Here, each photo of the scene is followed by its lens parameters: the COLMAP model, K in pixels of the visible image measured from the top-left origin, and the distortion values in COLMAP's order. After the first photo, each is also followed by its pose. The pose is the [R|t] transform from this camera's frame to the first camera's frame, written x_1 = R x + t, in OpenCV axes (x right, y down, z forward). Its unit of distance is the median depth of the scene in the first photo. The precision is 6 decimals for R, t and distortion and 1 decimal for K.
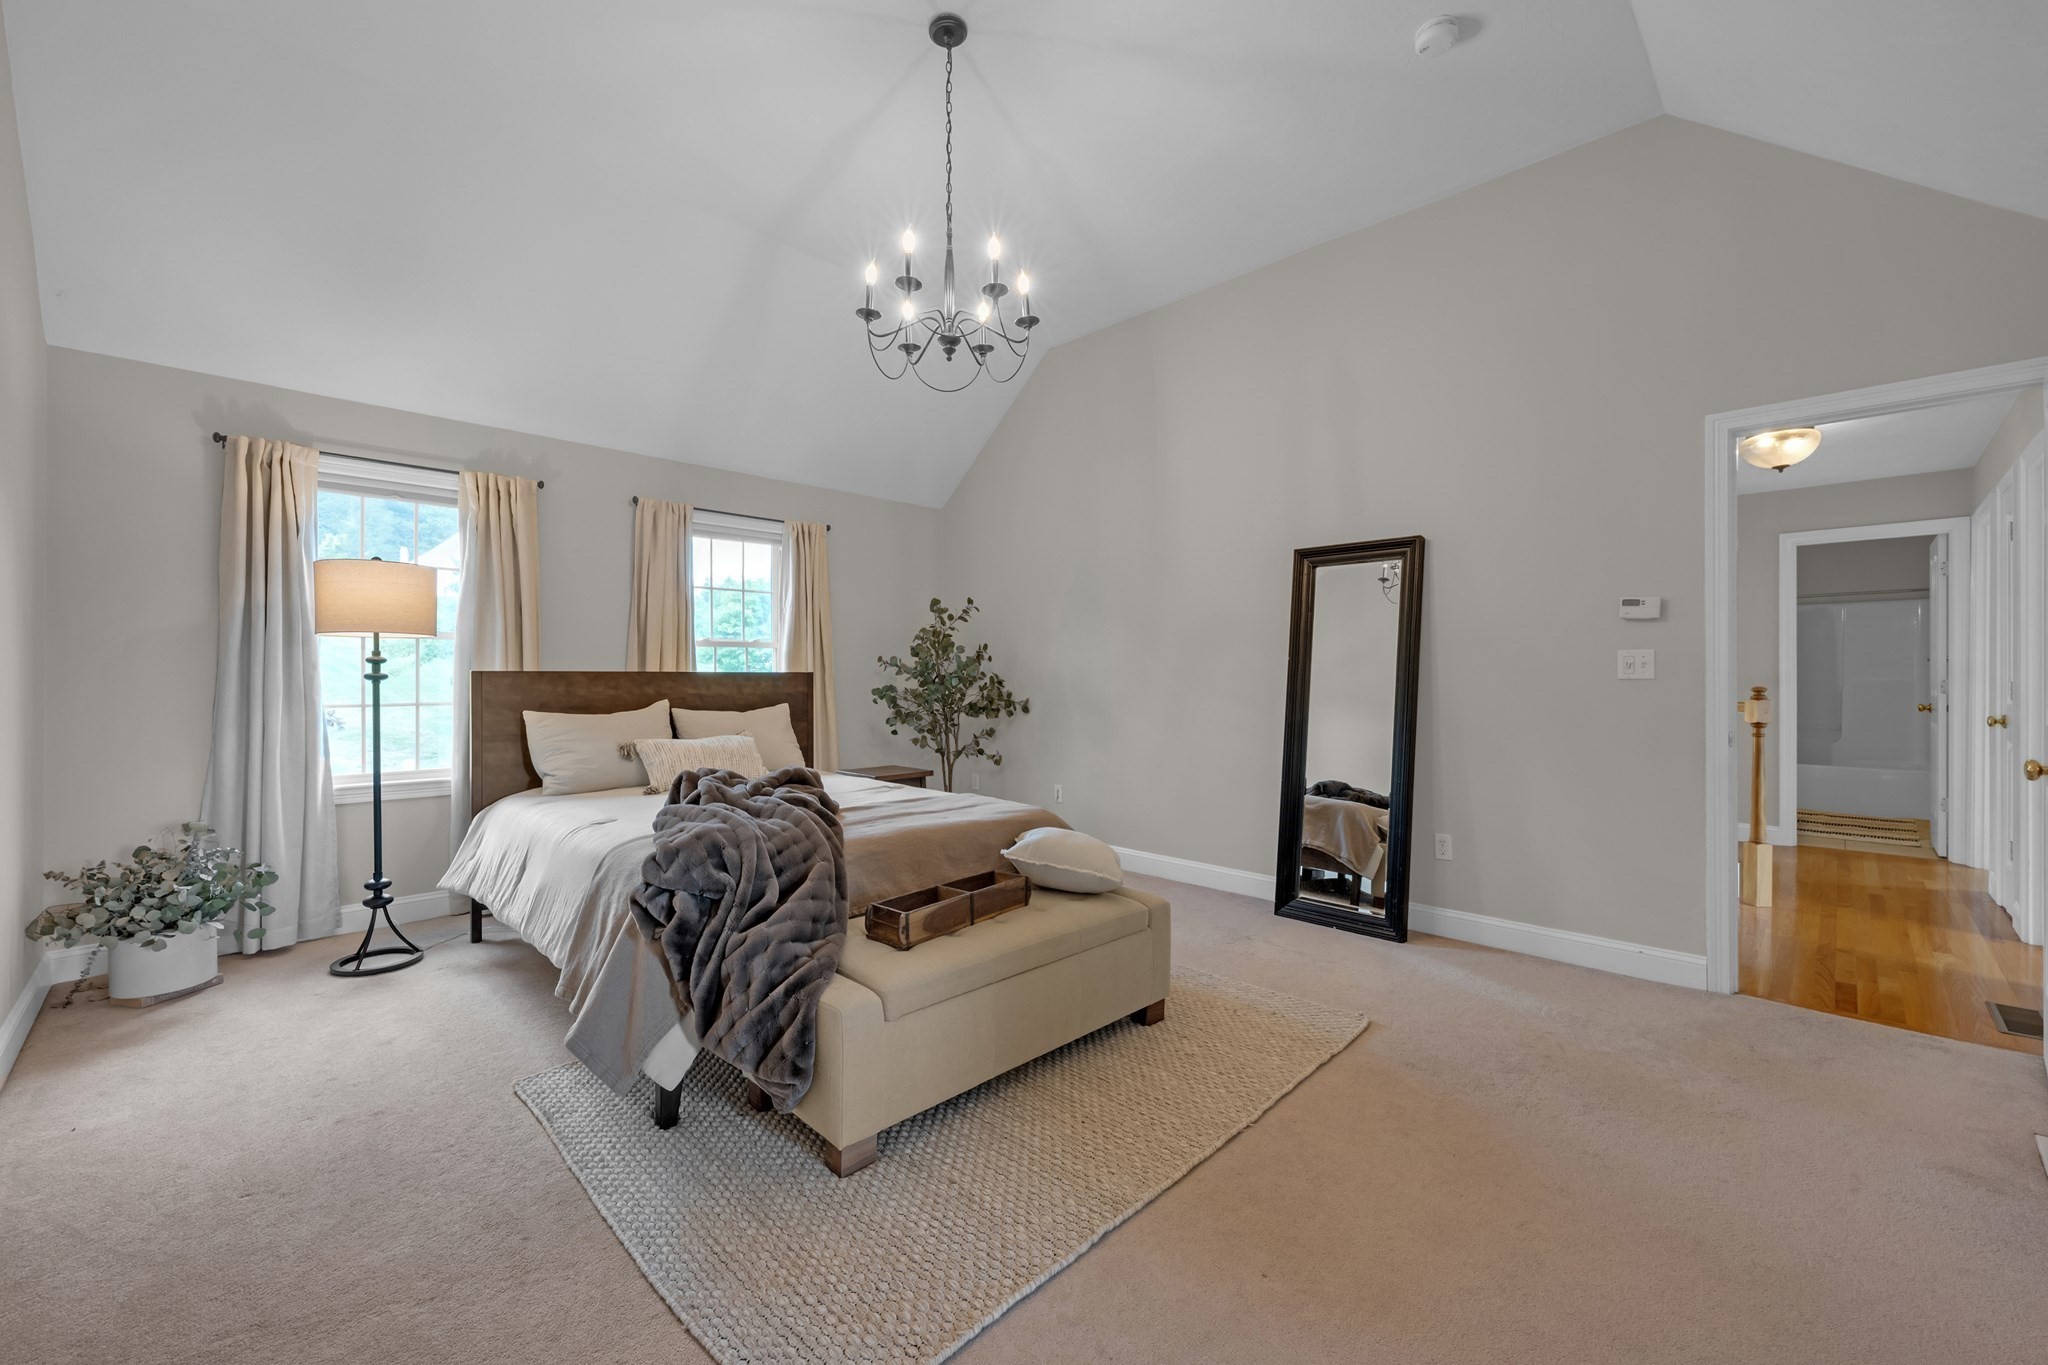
lens RADIAL K [[817.0, 0, 1024.0], [0, 817.0, 682.5], [0, 0, 1]] dist [-0.003481, 0.000187]
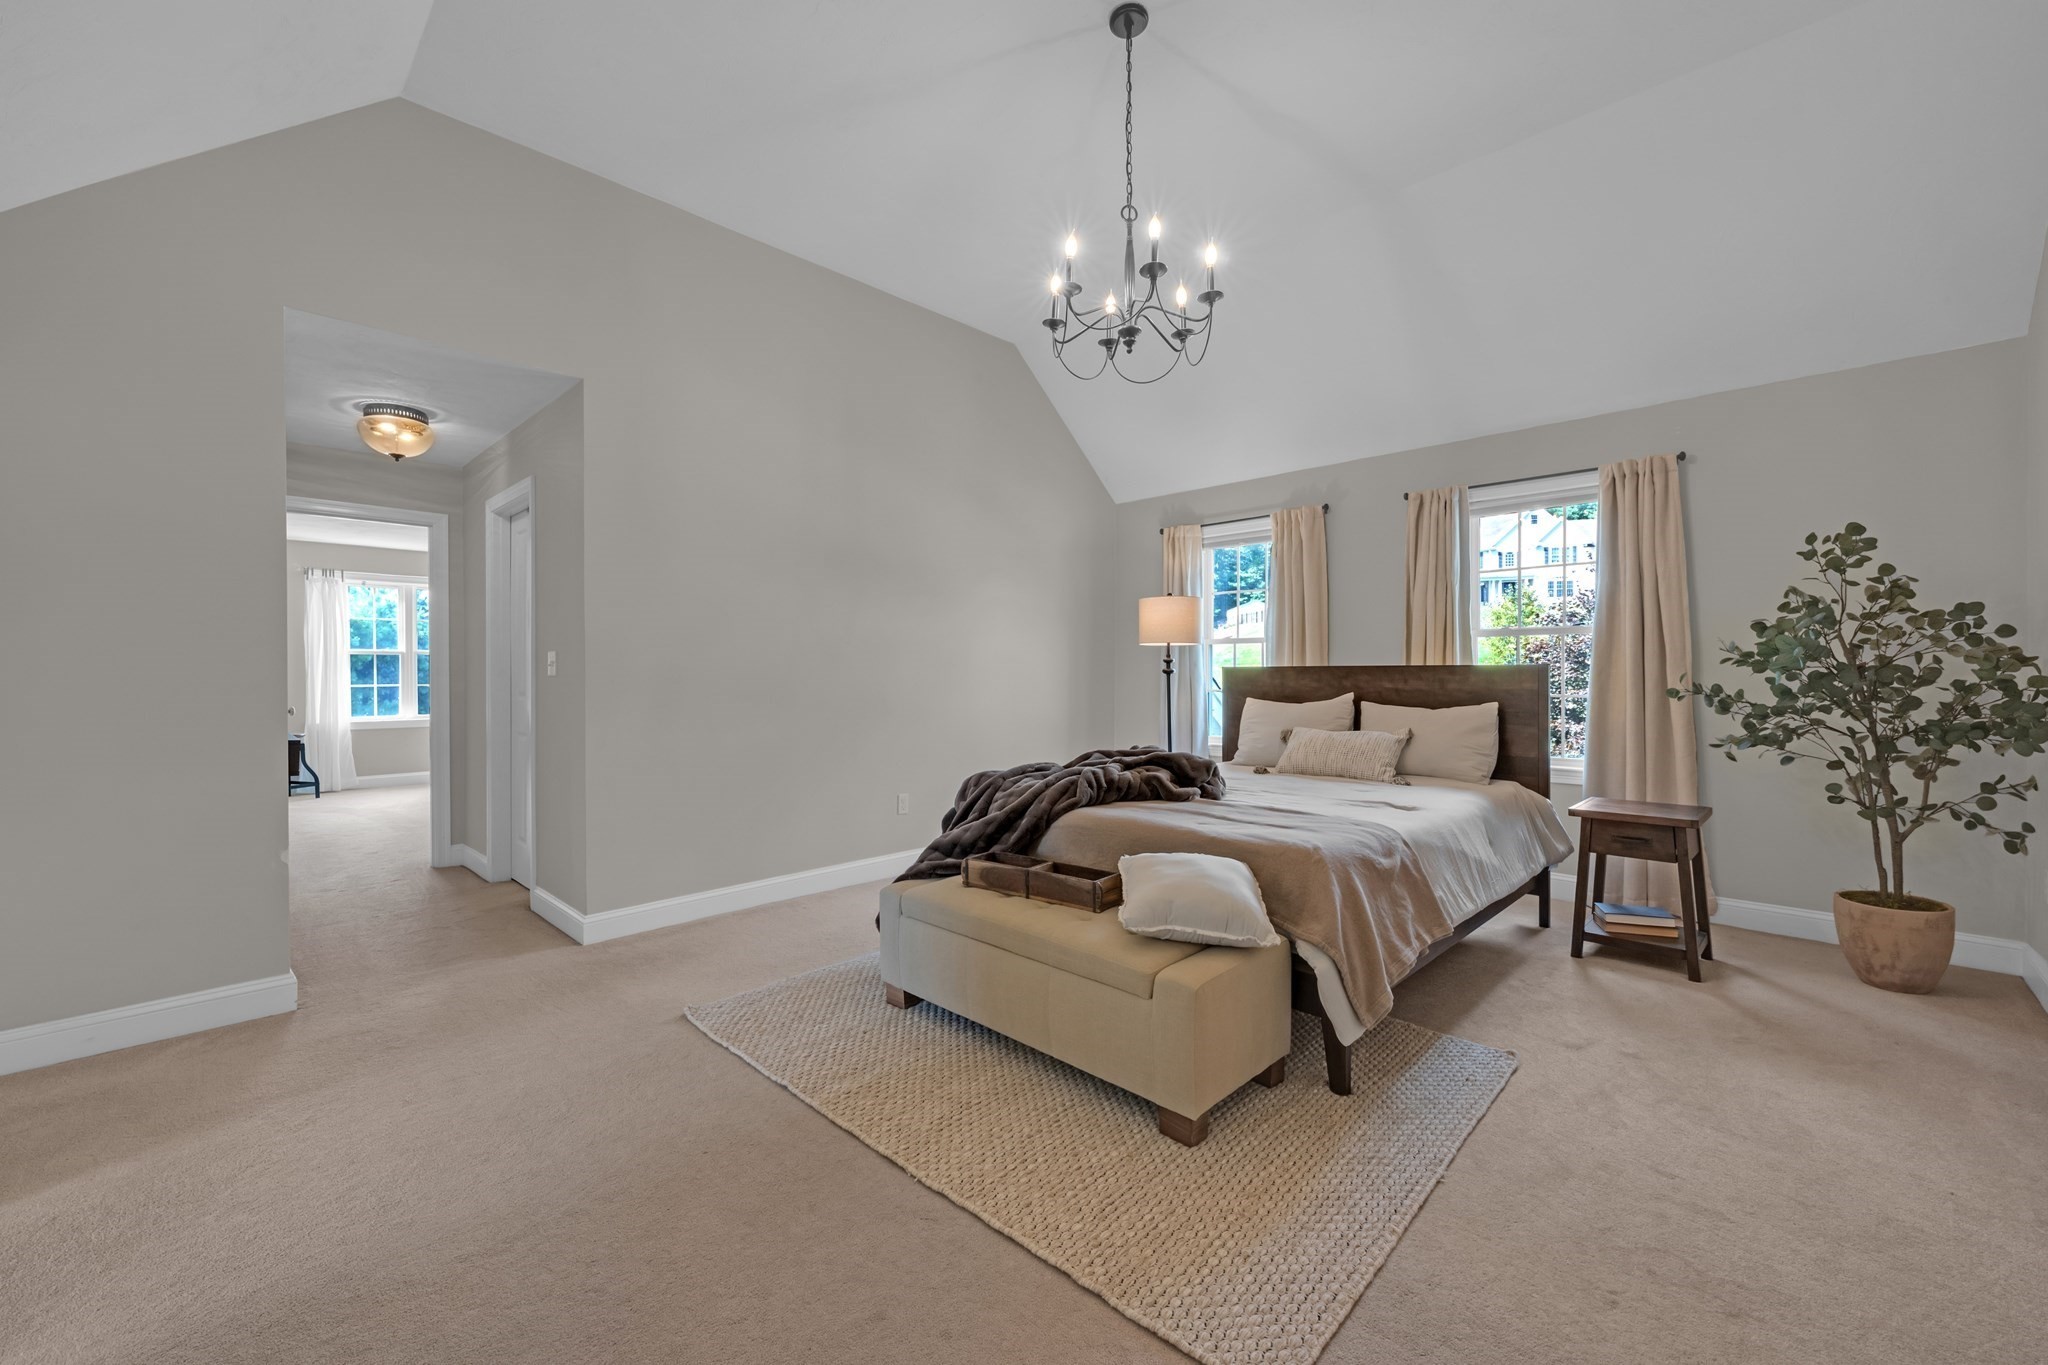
lens RADIAL K [[817.0, 0, 1024.0], [0, 817.0, 682.5], [0, 0, 1]] dist [-0.003481, 0.000187]
pose [[0.004721, 0.012539, -0.999910, 0.593973], [-0.002593, 0.999918, 0.012527, -0.004077], [0.999985, 0.002533, 0.004753, 0.570468]]
